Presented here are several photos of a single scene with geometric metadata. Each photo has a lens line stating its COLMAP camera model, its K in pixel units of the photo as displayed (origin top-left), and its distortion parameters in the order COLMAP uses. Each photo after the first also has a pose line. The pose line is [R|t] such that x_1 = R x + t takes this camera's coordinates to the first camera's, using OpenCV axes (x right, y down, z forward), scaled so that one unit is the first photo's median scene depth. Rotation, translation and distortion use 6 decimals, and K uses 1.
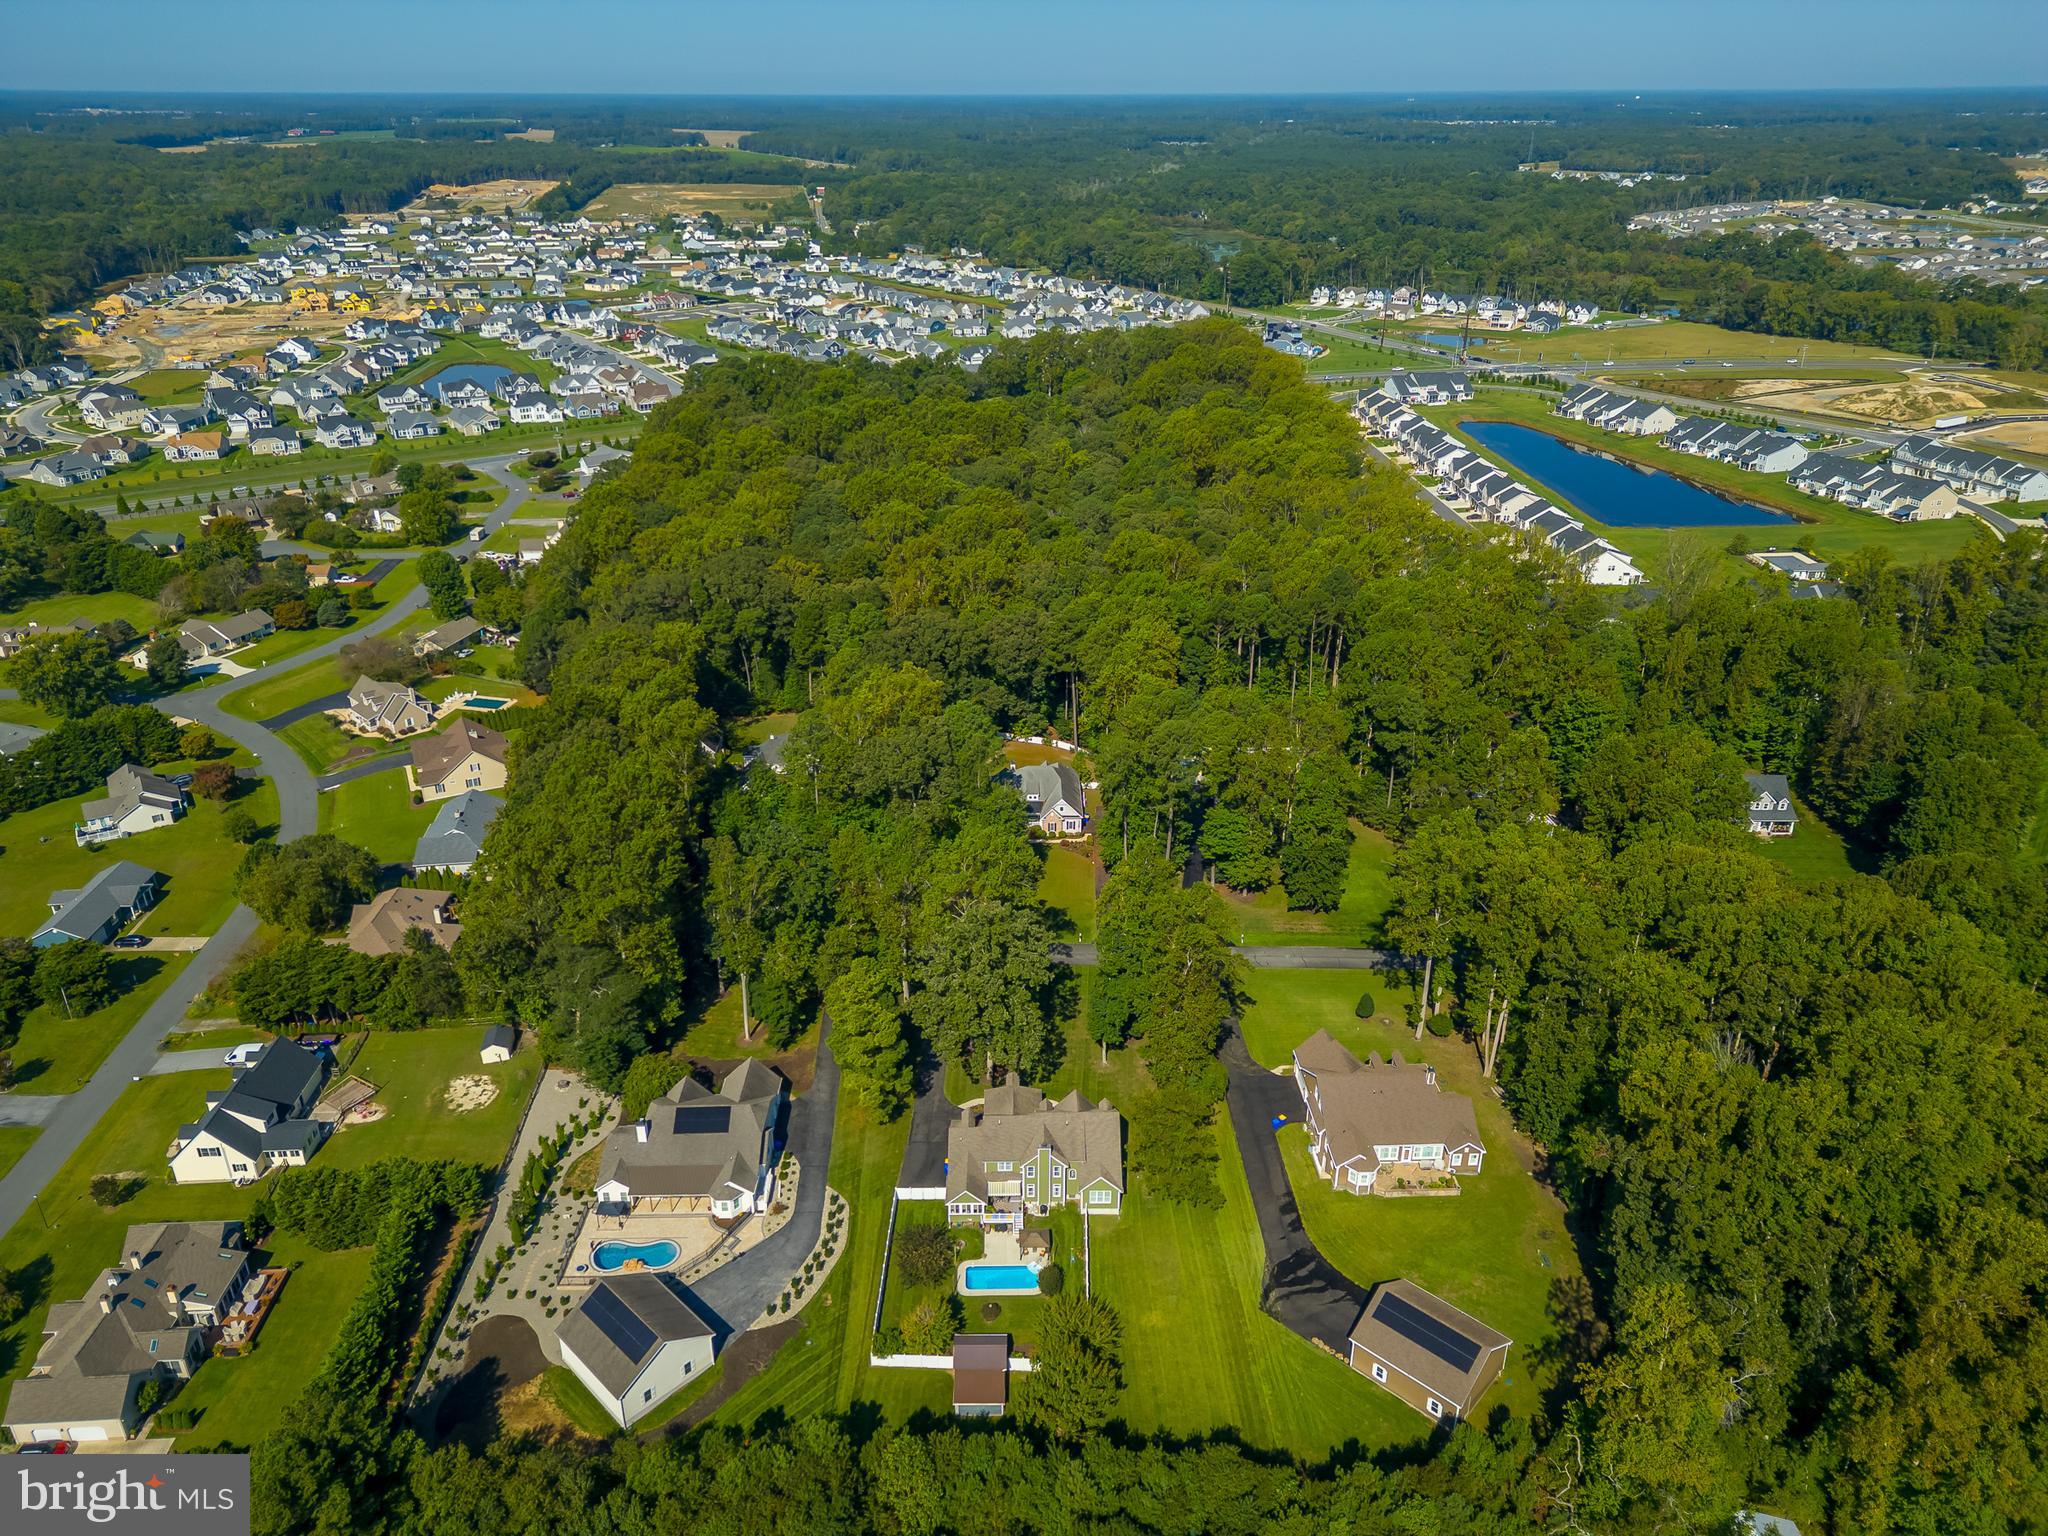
lens RADIAL K [[1425.7, 0, 1020.7], [0, 1425.7, 766.3], [0, 0, 1]] dist [0.079902, -0.070944]
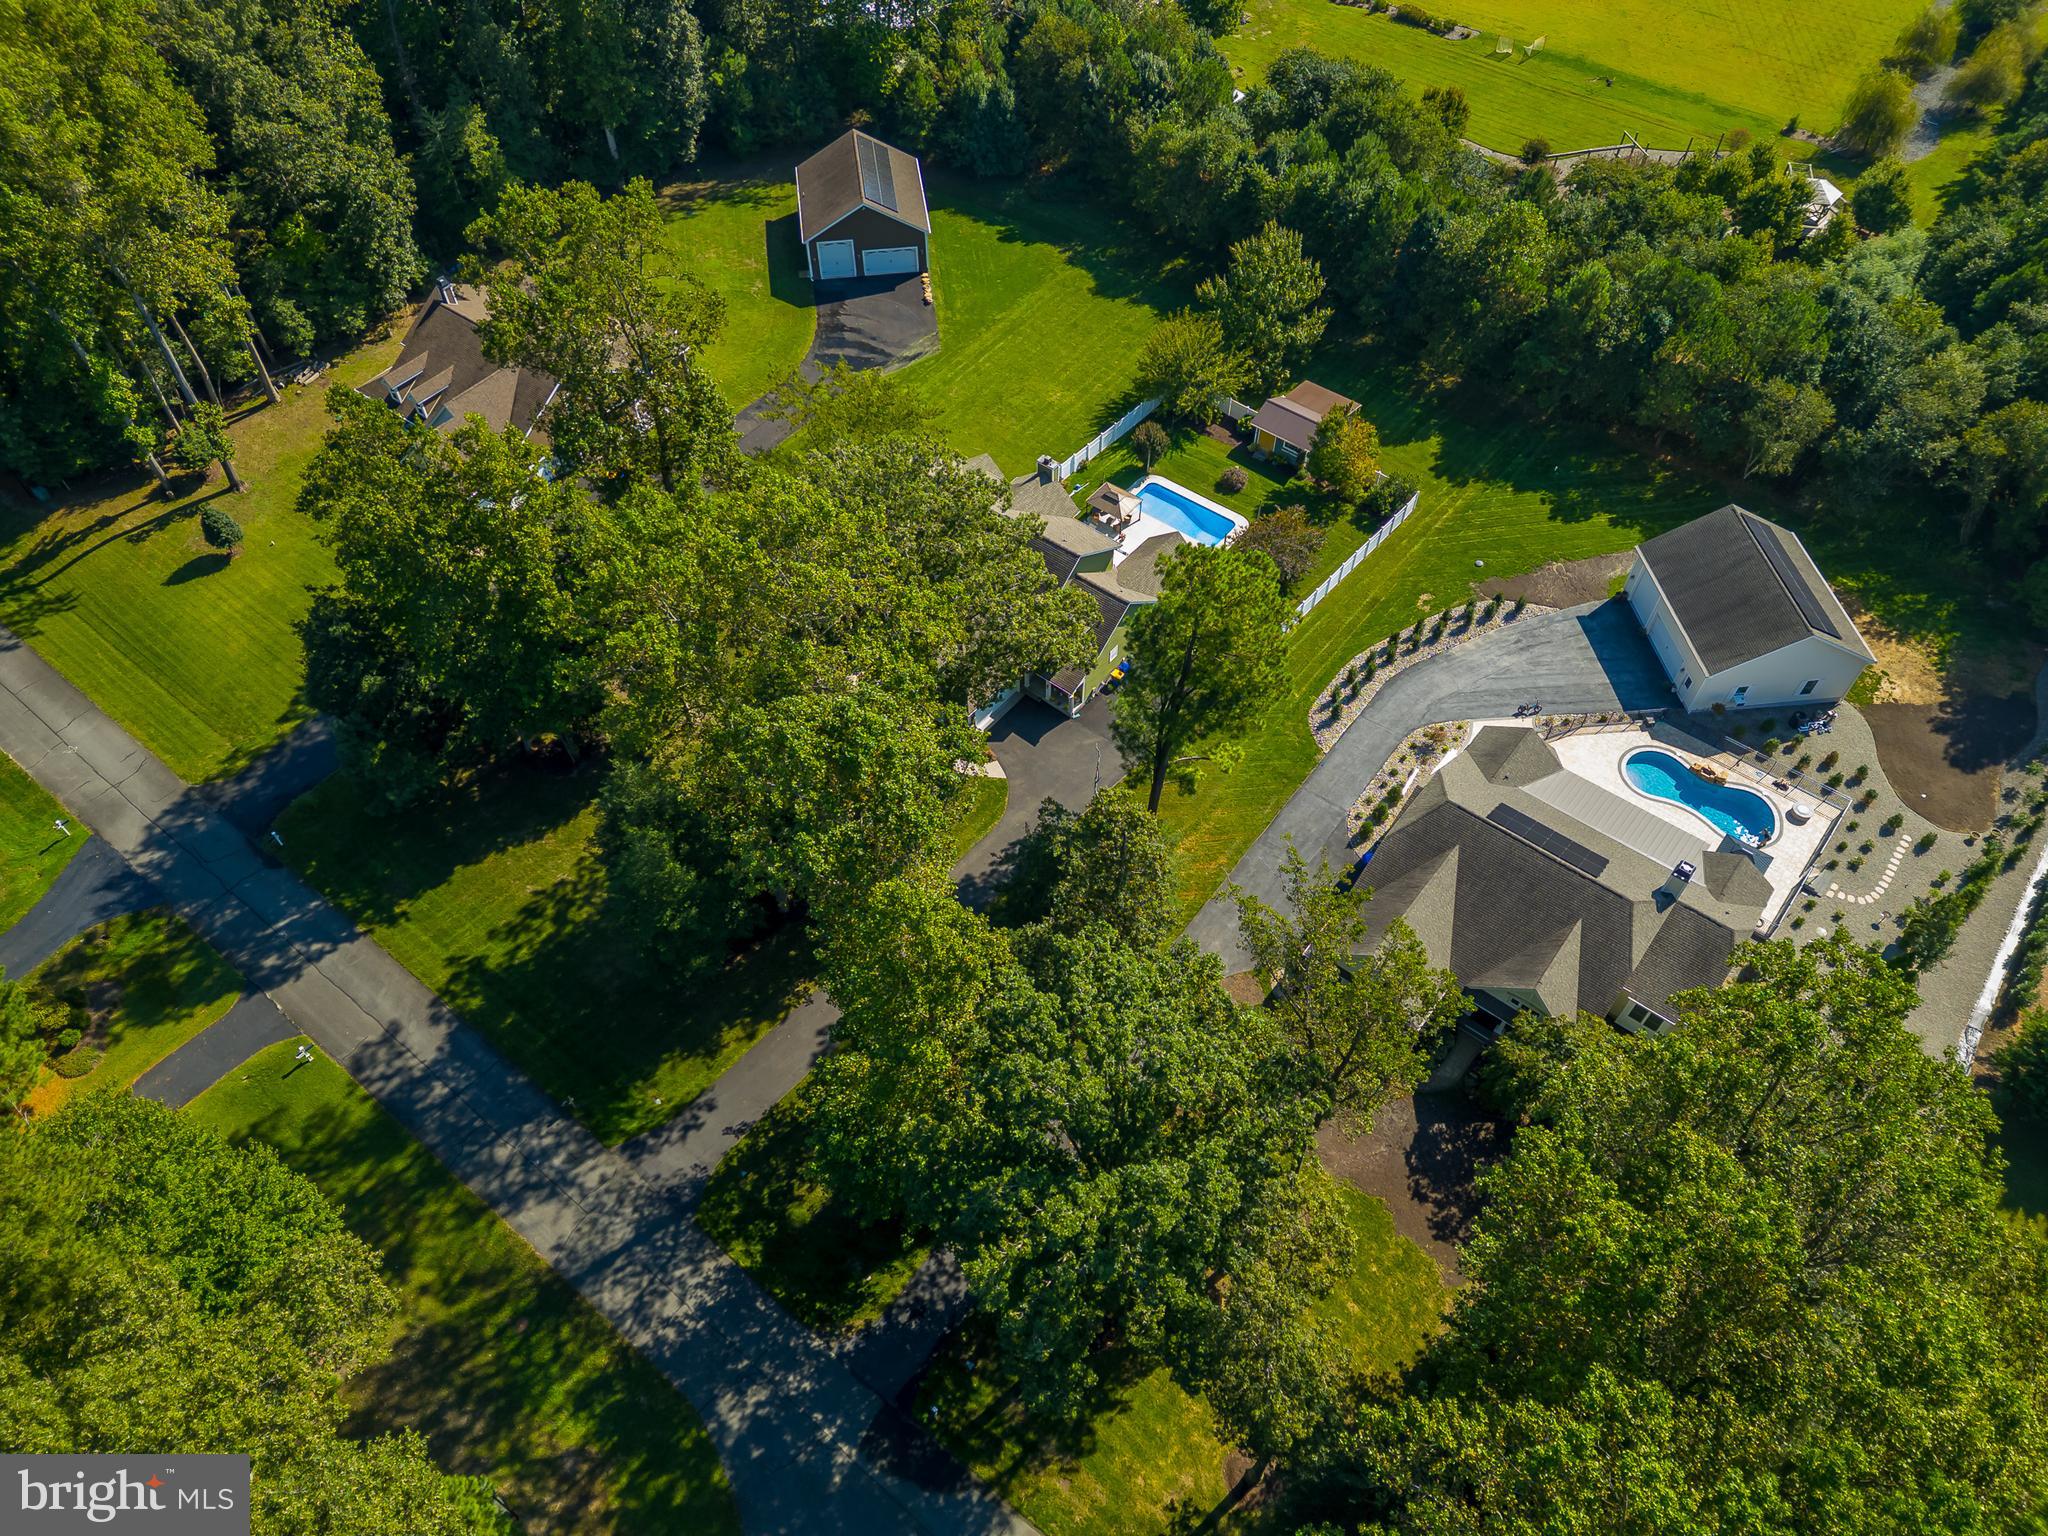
lens RADIAL K [[1425.7, 0, 1020.7], [0, 1425.7, 766.3], [0, 0, 1]] dist [0.079902, -0.070944]
pose [[-0.776565, -0.493294, 0.391929, -0.251355], [0.272344, 0.298126, 0.914850, -0.227412], [-0.568134, 0.817180, -0.097169, 1.083622]]
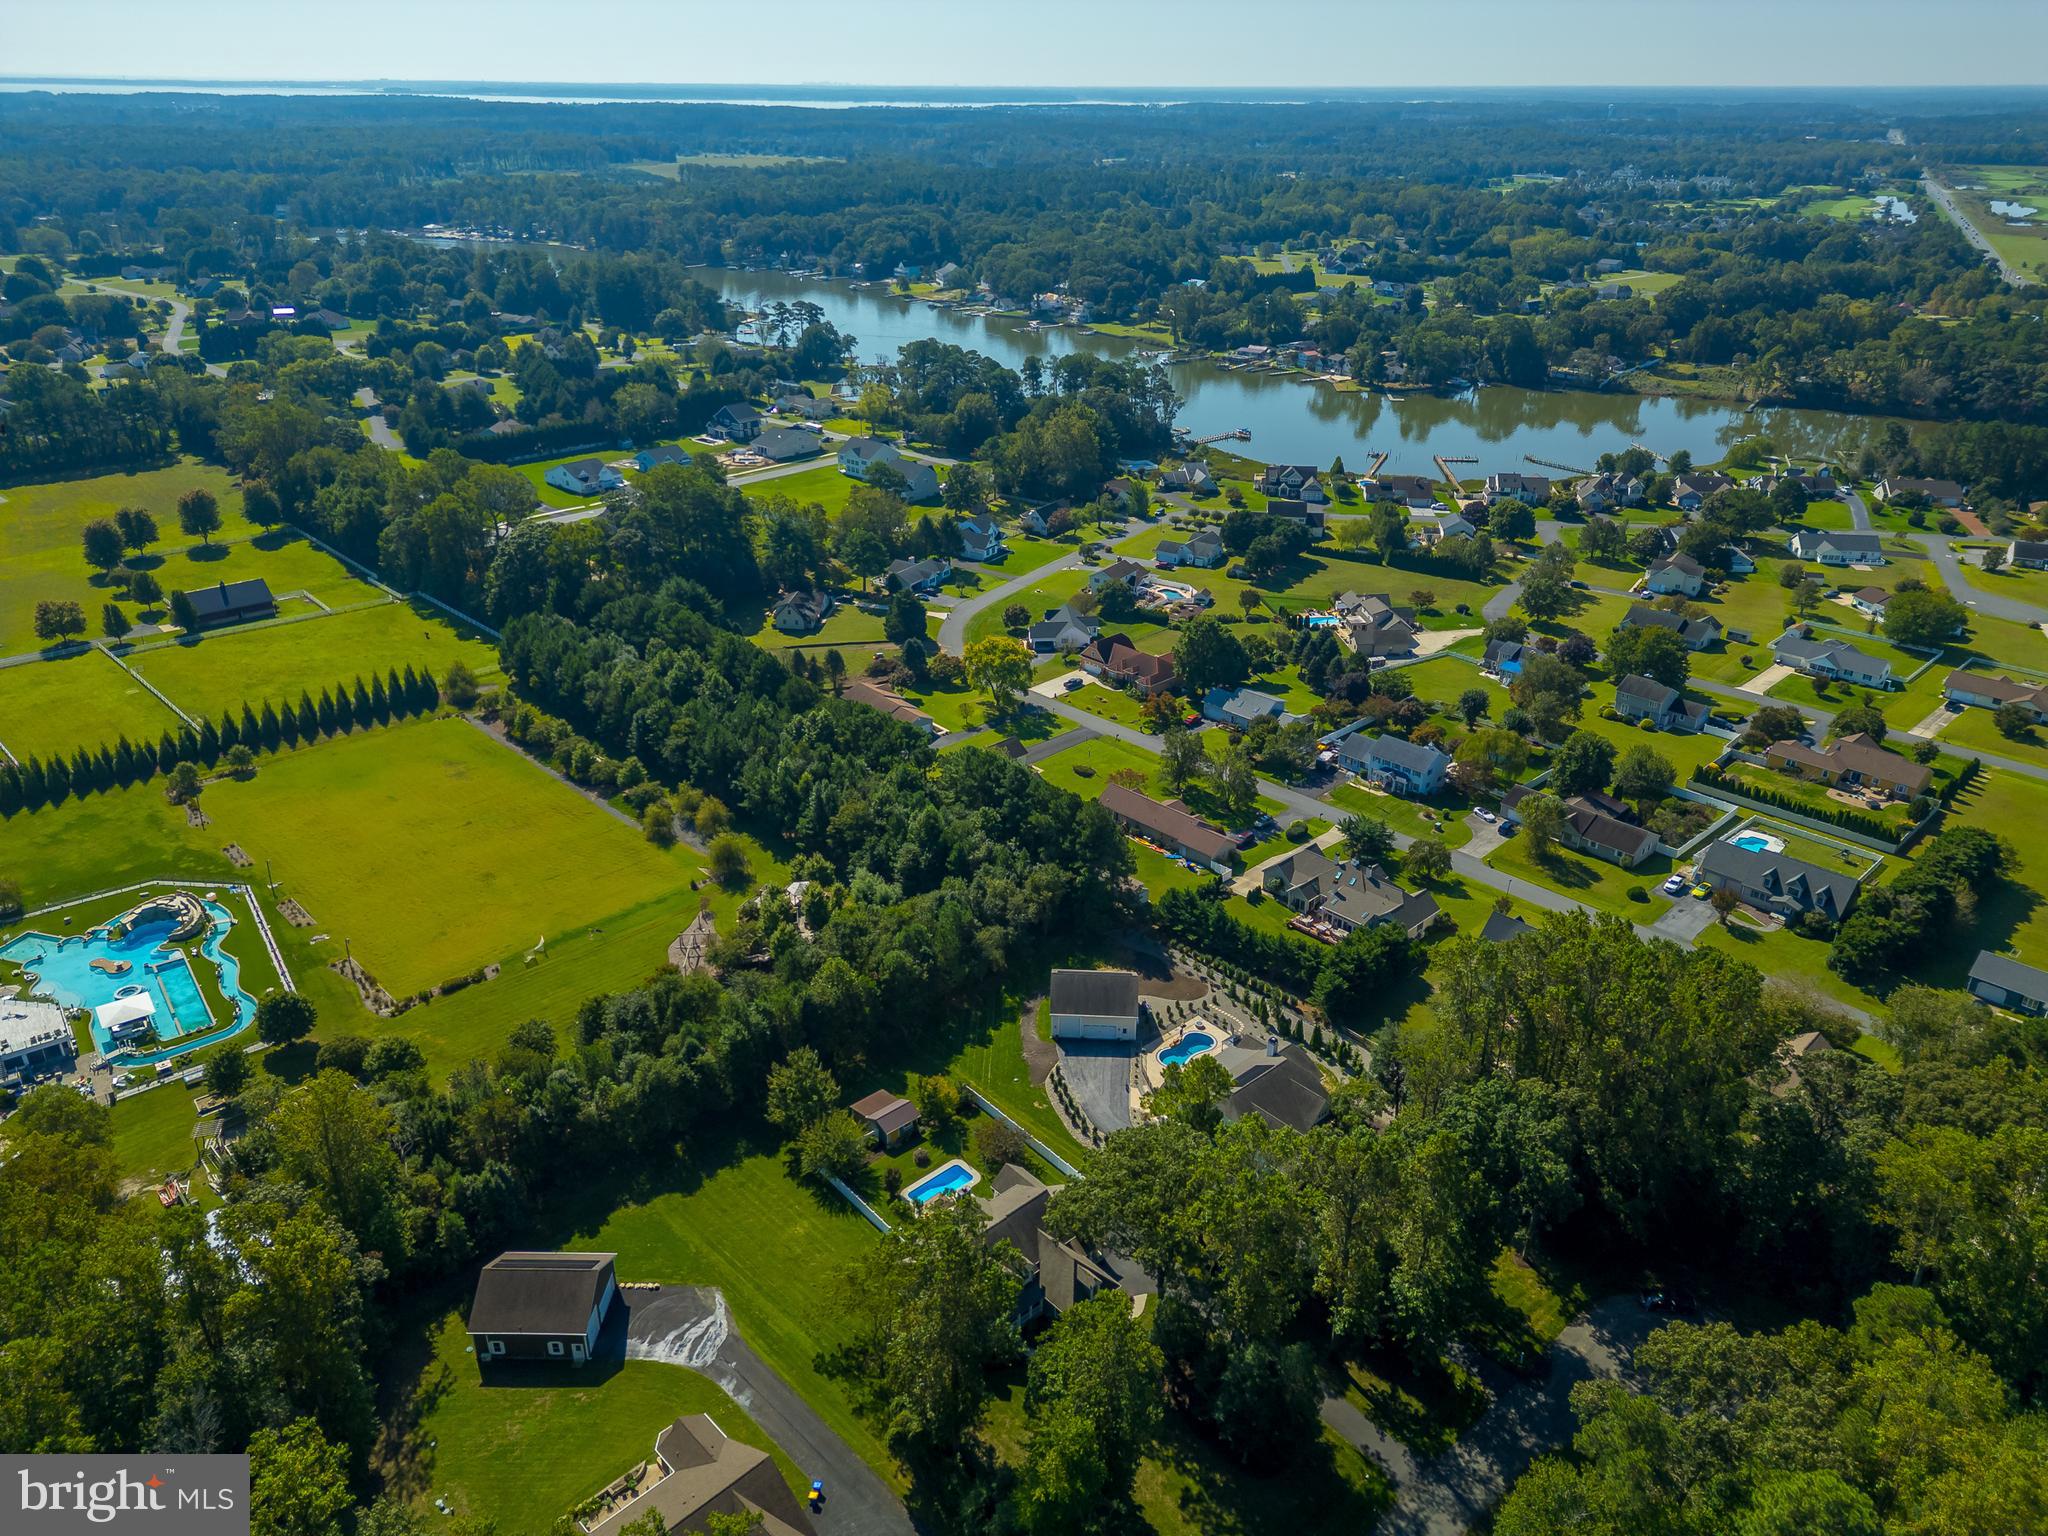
lens RADIAL K [[1418.4, 0, 1018.8], [0, 1418.4, 773.7], [0, 0, 1]] dist [0.092169, -0.094471]
pose [[-0.747802, 0.286408, -0.598967, 0.448274], [-0.287121, 0.673930, 0.680720, -0.543227], [0.598626, 0.681020, -0.421732, 1.146583]]
